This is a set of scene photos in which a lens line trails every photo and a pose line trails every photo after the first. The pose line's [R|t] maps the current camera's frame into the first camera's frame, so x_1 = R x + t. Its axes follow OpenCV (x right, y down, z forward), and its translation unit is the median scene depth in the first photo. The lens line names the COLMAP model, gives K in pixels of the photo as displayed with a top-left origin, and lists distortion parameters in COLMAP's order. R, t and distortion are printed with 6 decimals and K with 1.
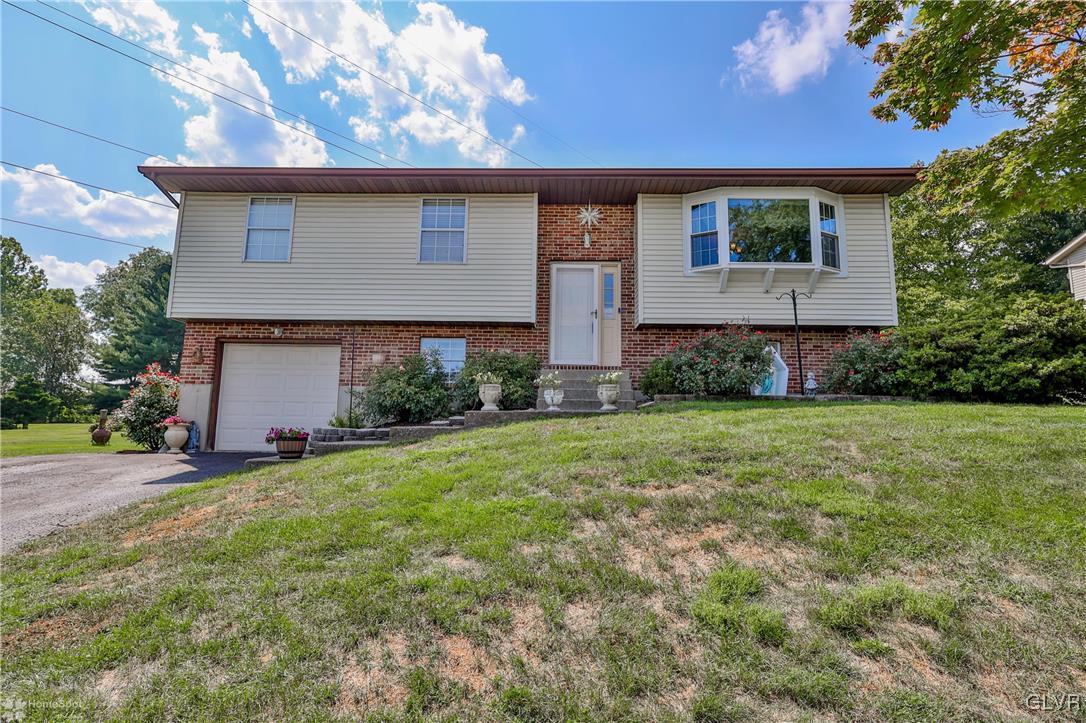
lens RADIAL K [[543.2, 0, 547.9], [0, 543.2, 359.1], [0, 0, 1]] dist [0.000771, -0.000022]
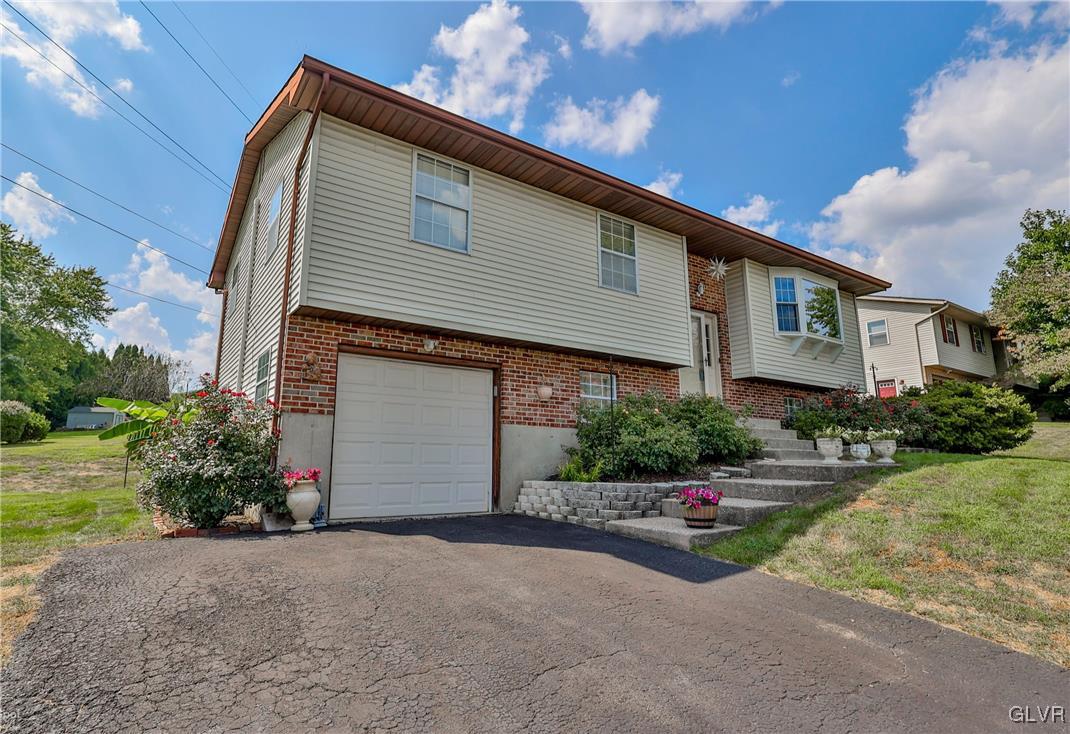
lens RADIAL K [[555.4, 0, 532.8], [0, 555.4, 352.3], [0, 0, 1]] dist [0.000223, 0.000015]
pose [[0.812959, 0.104705, 0.572831, -0.809005], [-0.071455, 0.994205, -0.080317, 0.008305], [-0.577921, 0.024363, 0.815729, 0.330402]]
